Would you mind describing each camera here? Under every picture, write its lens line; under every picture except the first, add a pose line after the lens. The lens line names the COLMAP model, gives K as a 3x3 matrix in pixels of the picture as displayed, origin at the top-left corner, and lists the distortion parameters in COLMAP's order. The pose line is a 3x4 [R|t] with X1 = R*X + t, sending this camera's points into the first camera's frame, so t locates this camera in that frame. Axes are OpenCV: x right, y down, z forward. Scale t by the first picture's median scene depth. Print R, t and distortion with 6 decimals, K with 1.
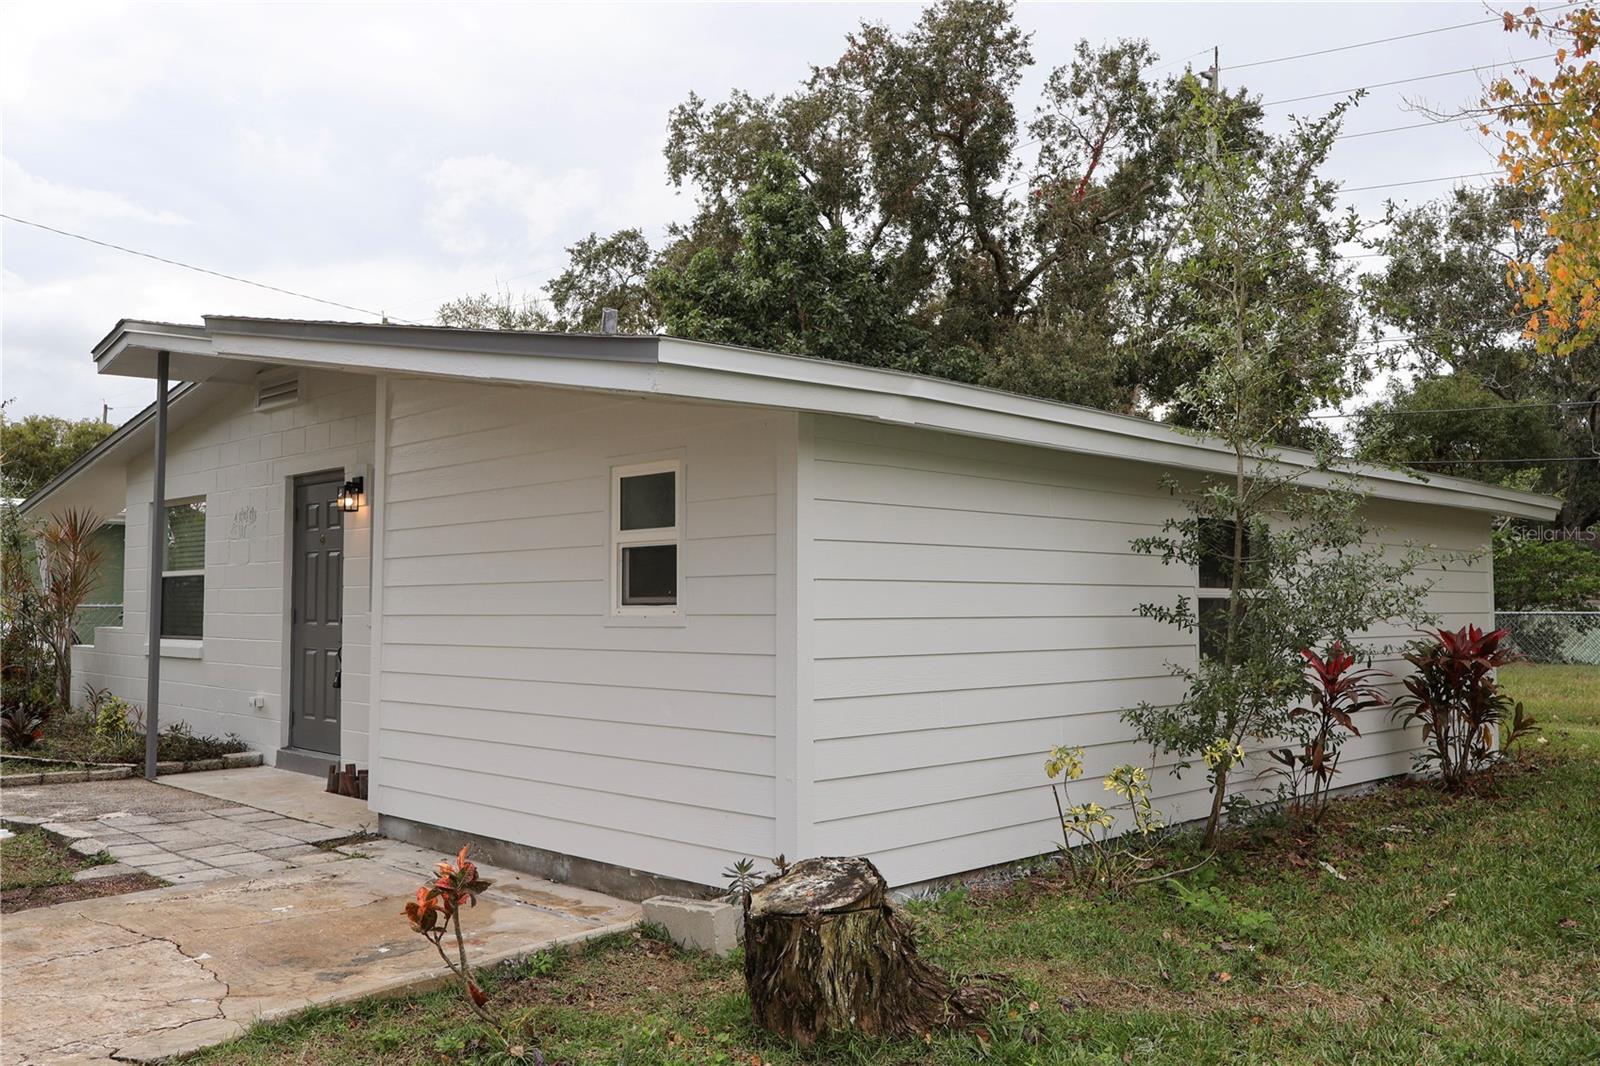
lens RADIAL K [[1344.4, 0, 798.1], [0, 1344.4, 534.7], [0, 0, 1]] dist [-0.010058, -0.002396]
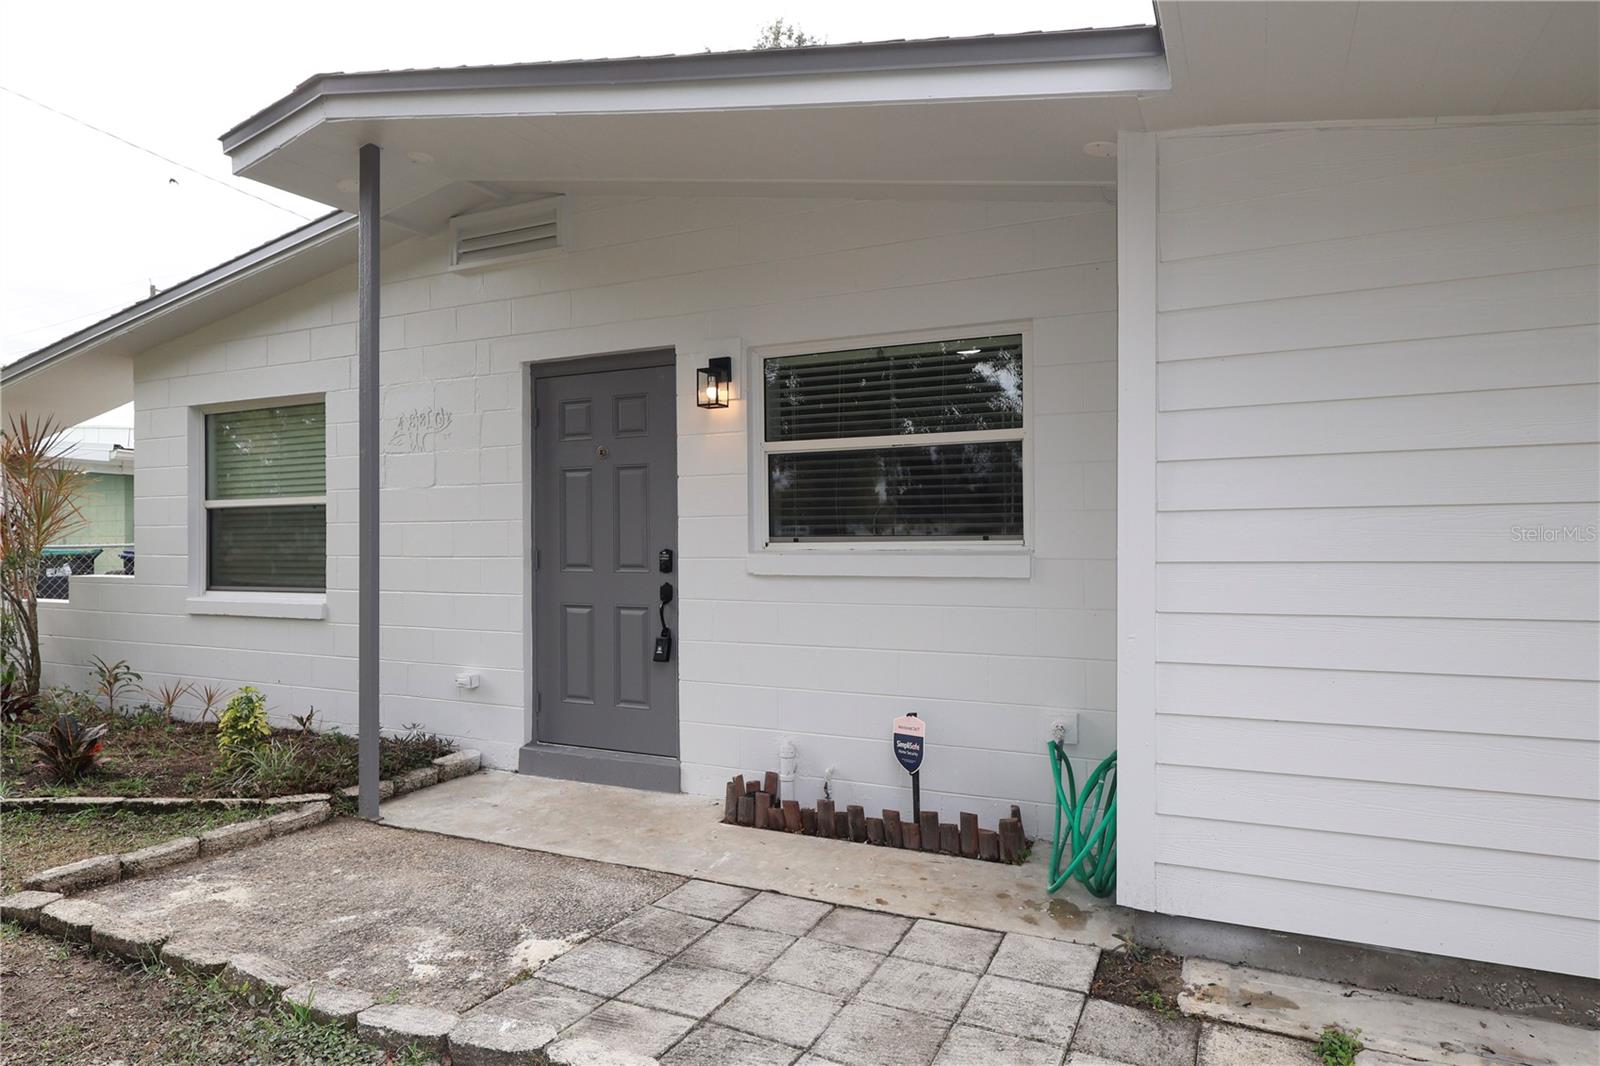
lens RADIAL K [[952.1, 0, 799.5], [0, 952.1, 531.7], [0, 0, 1]] dist [0.004152, -0.000821]
pose [[0.942883, -0.001642, 0.333119, -0.420455], [-0.012596, 0.999097, 0.040576, 0.023588], [-0.332885, -0.042454, 0.942011, 0.487028]]
